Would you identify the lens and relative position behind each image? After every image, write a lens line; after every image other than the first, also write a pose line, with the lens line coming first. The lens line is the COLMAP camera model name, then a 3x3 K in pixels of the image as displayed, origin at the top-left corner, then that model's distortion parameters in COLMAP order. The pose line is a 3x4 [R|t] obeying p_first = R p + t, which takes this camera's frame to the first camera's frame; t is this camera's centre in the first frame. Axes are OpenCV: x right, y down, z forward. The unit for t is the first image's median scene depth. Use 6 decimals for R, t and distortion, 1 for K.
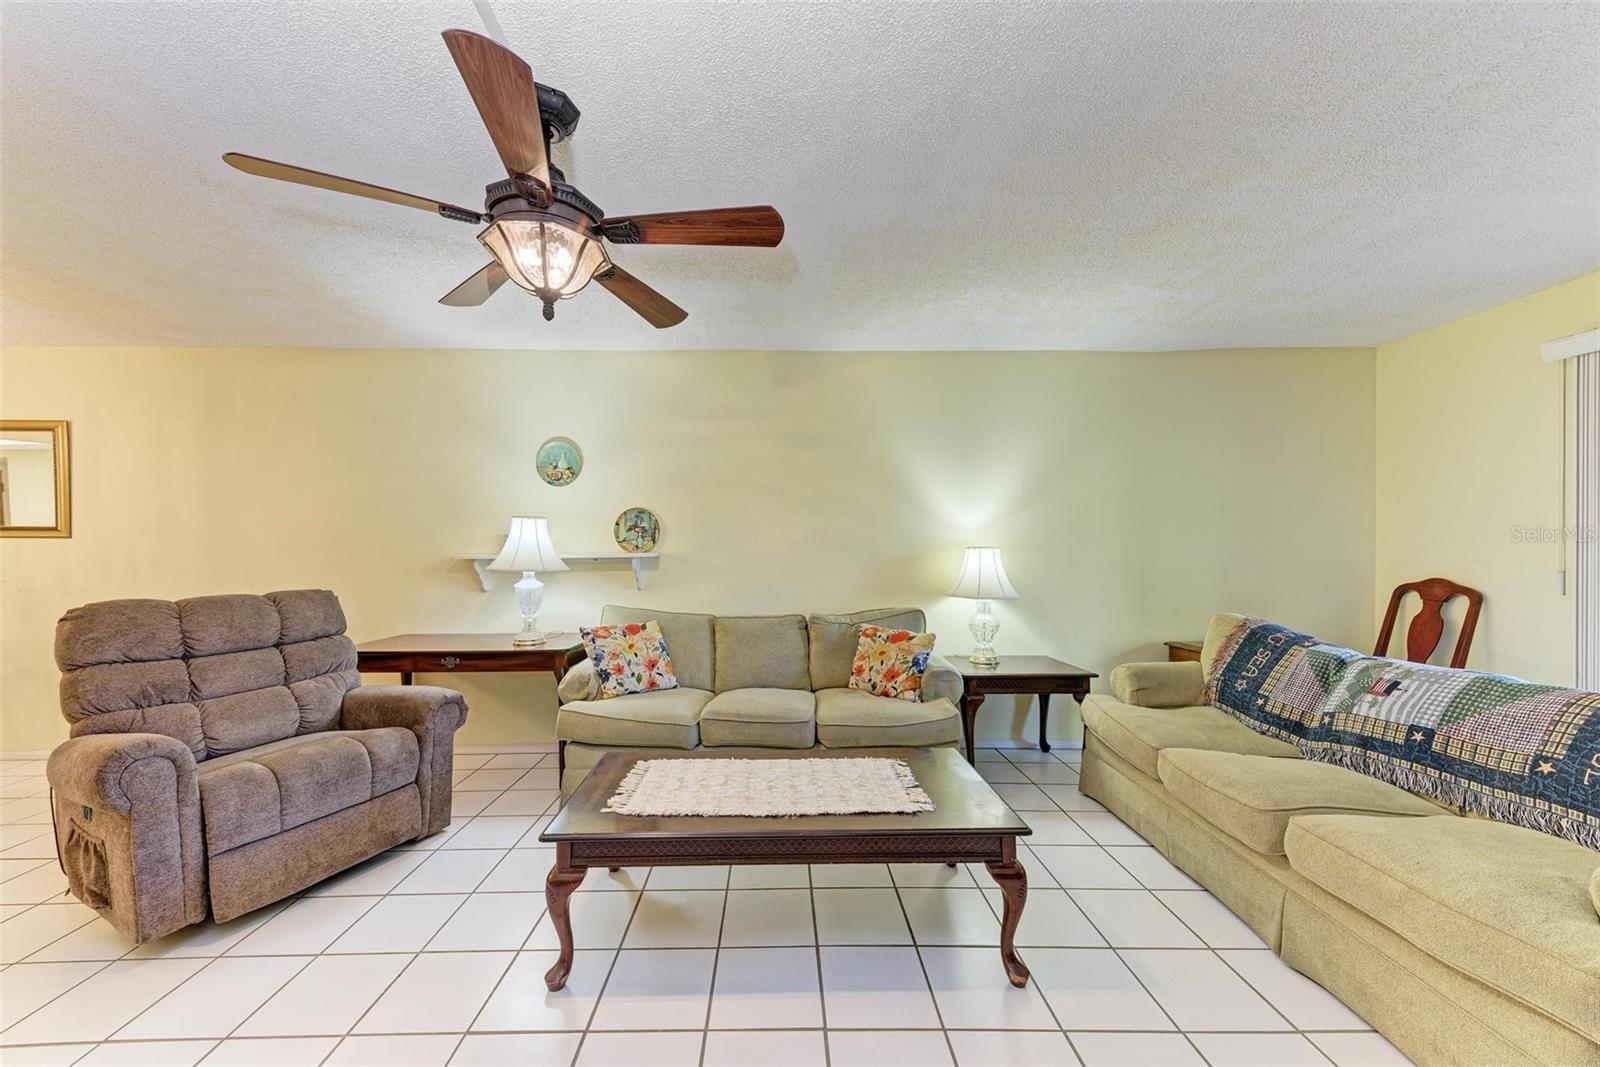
lens RADIAL K [[589.7, 0, 784.2], [0, 589.7, 545.3], [0, 0, 1]] dist [0.012961, -0.000013]
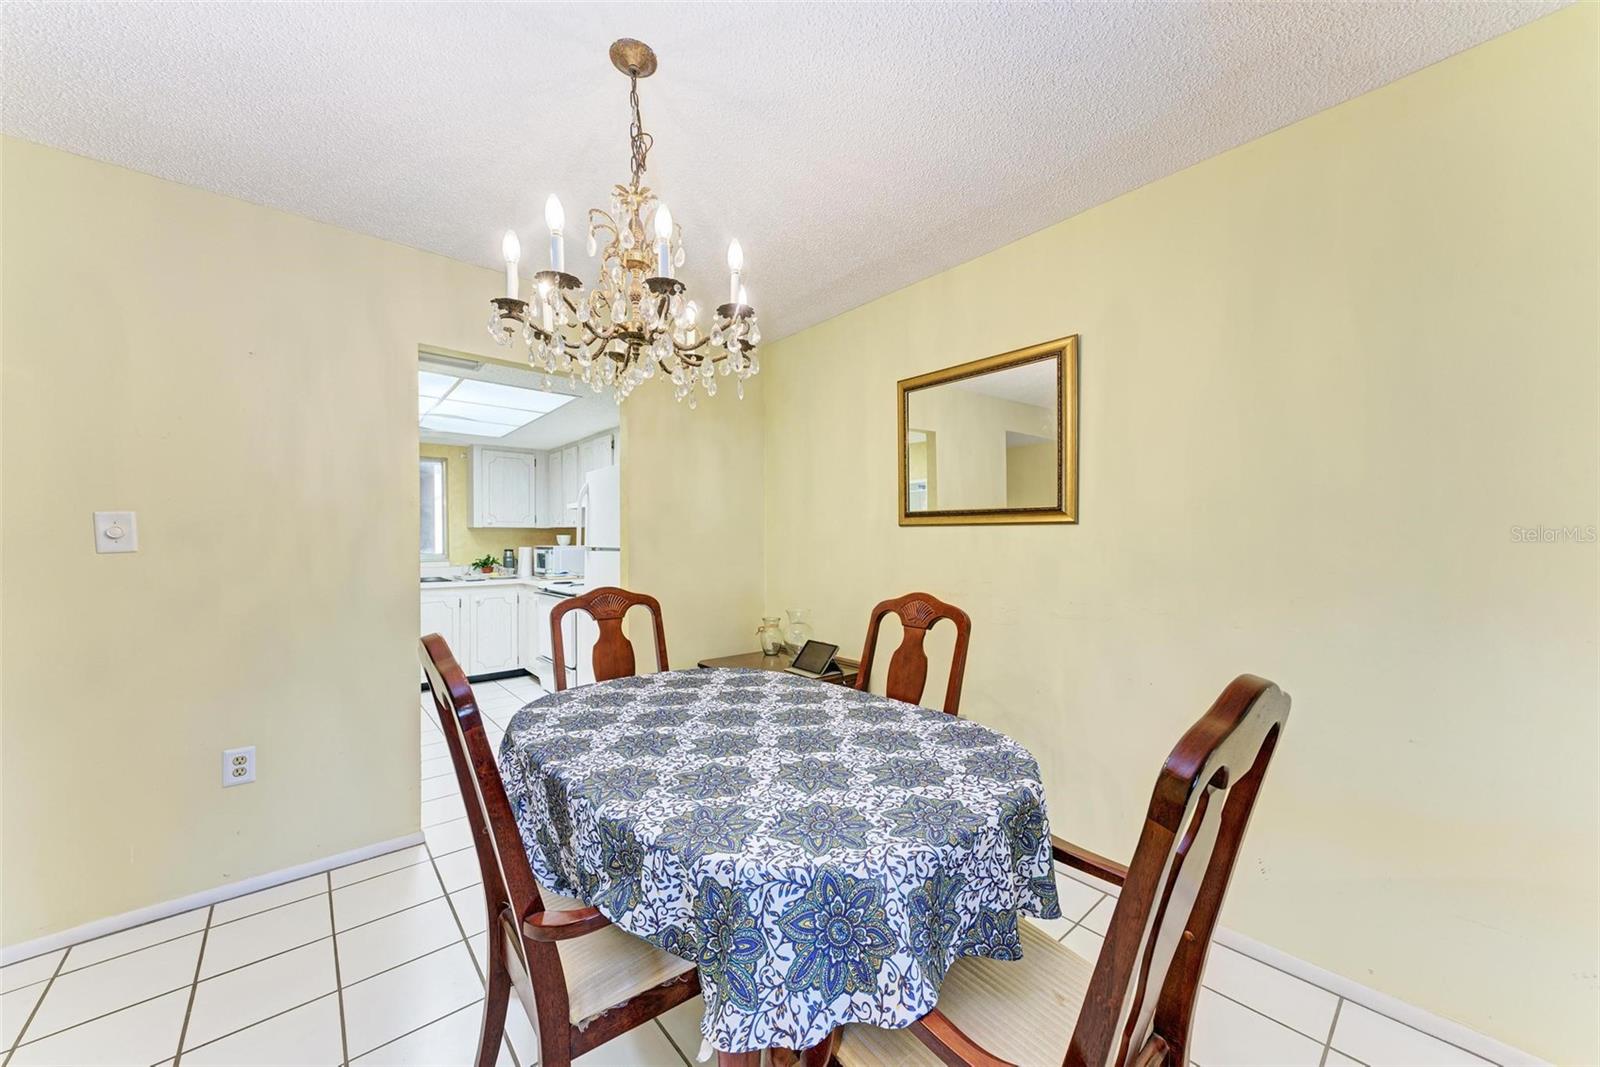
lens RADIAL K [[580.0, 0, 805.4], [0, 580.0, 544.3], [0, 0, 1]] dist [0.012570, -0.000026]
pose [[0.646715, 0.006597, -0.762703, -1.039629], [-0.002196, 0.999975, 0.006787, 0.006460], [0.762728, -0.002714, 0.646713, 0.450385]]
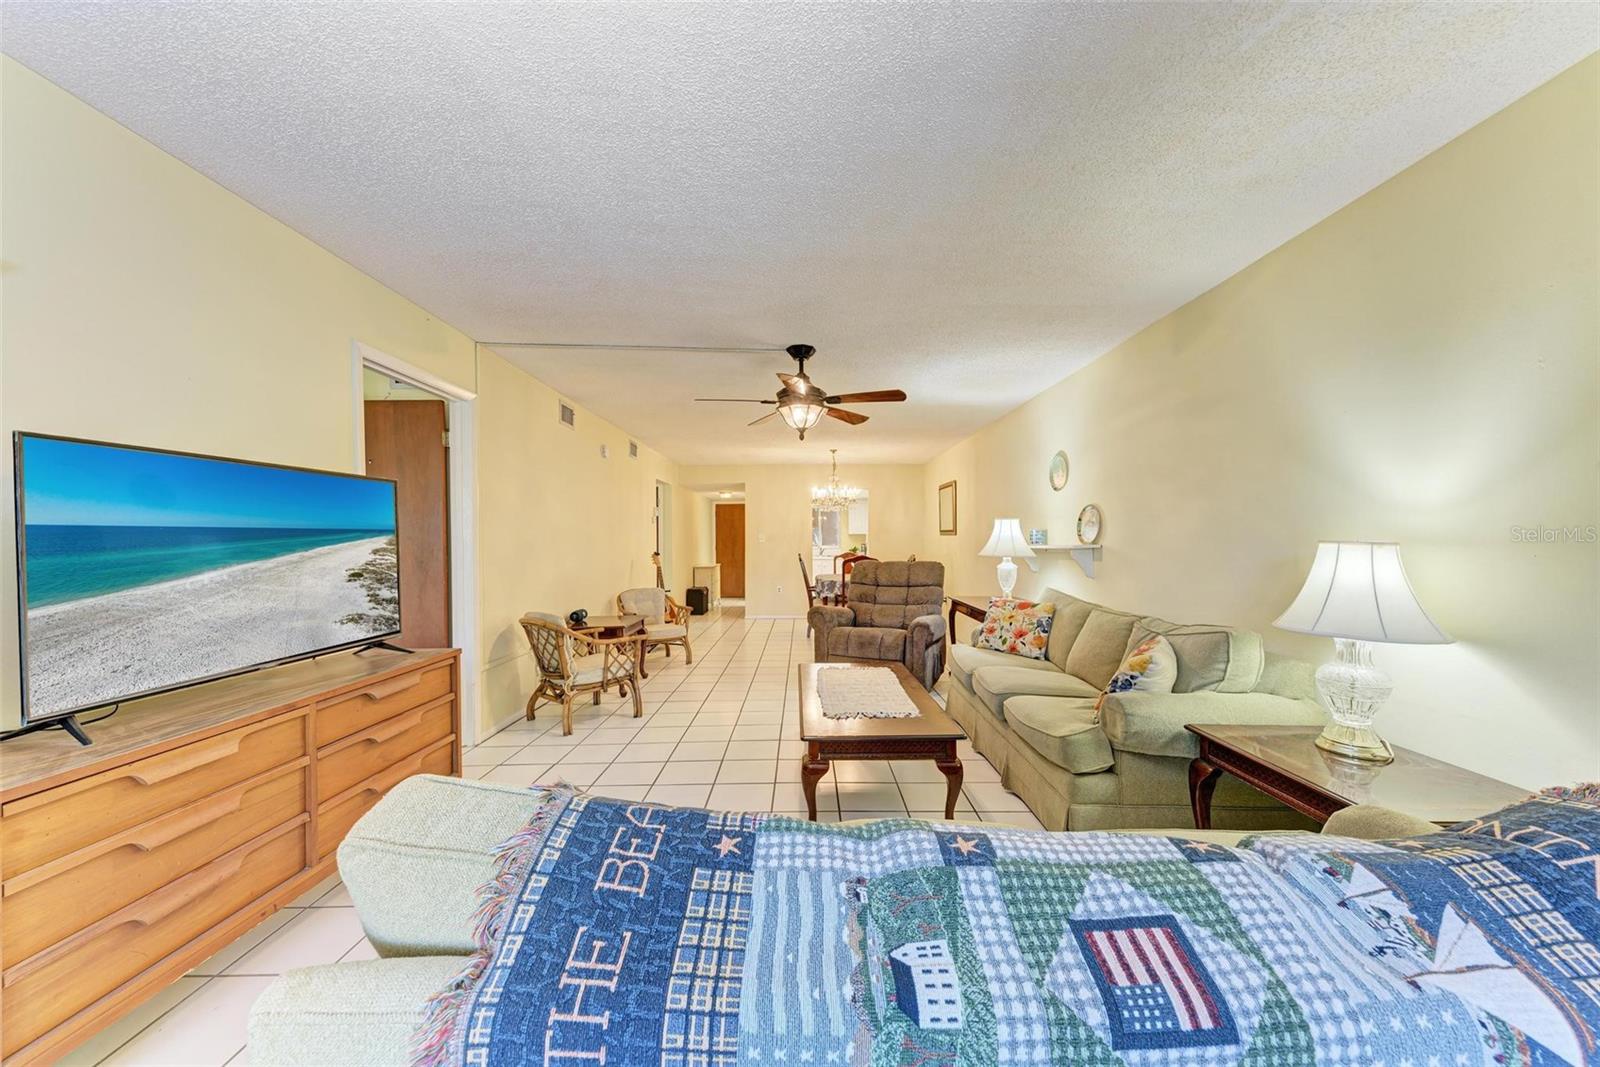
lens RADIAL K [[580.0, 0, 805.4], [0, 580.0, 544.3], [0, 0, 1]] dist [0.012570, -0.000026]
pose [[-0.011121, 0.010351, -0.999885, 0.996384], [0.001336, 0.999946, 0.010336, -0.000589], [0.999937, -0.001221, -0.011134, 0.561179]]
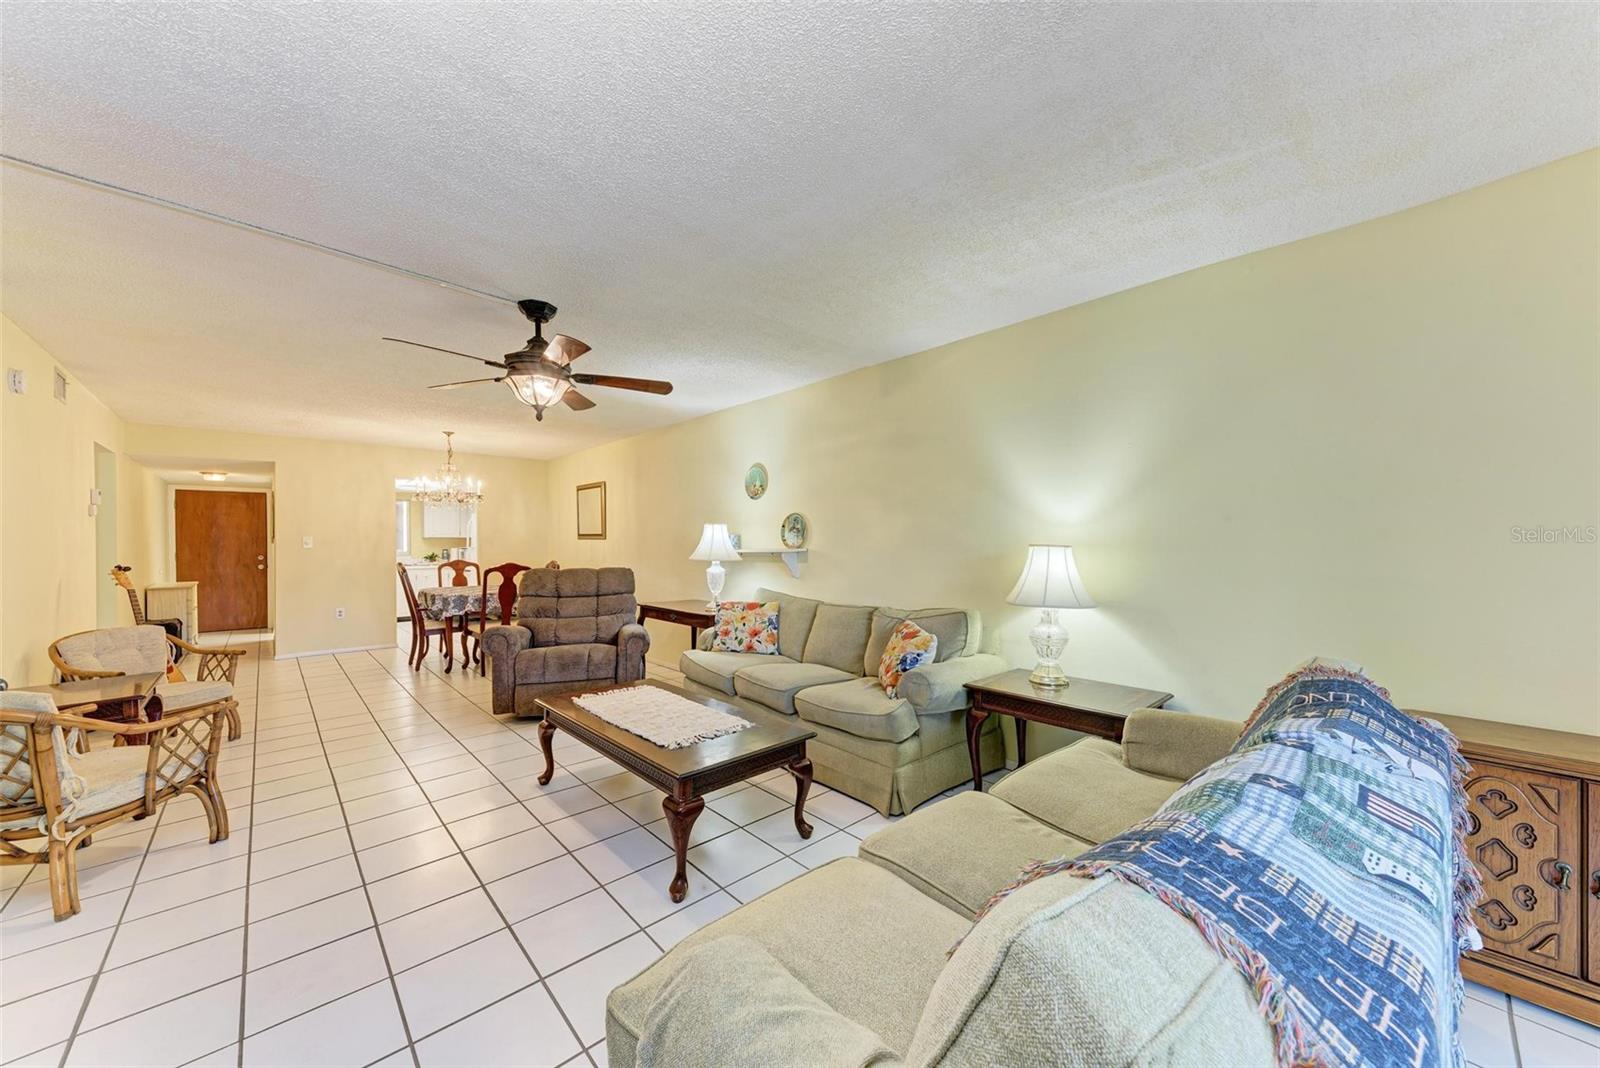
lens RADIAL K [[580.0, 0, 805.4], [0, 580.0, 544.8], [0, 0, 1]] dist [0.012570, -0.000026]
pose [[0.670732, 0.002423, -0.741696, 0.807633], [-0.000379, 0.999996, 0.002924, 0.000723], [0.741700, -0.001680, 0.670730, 0.216494]]
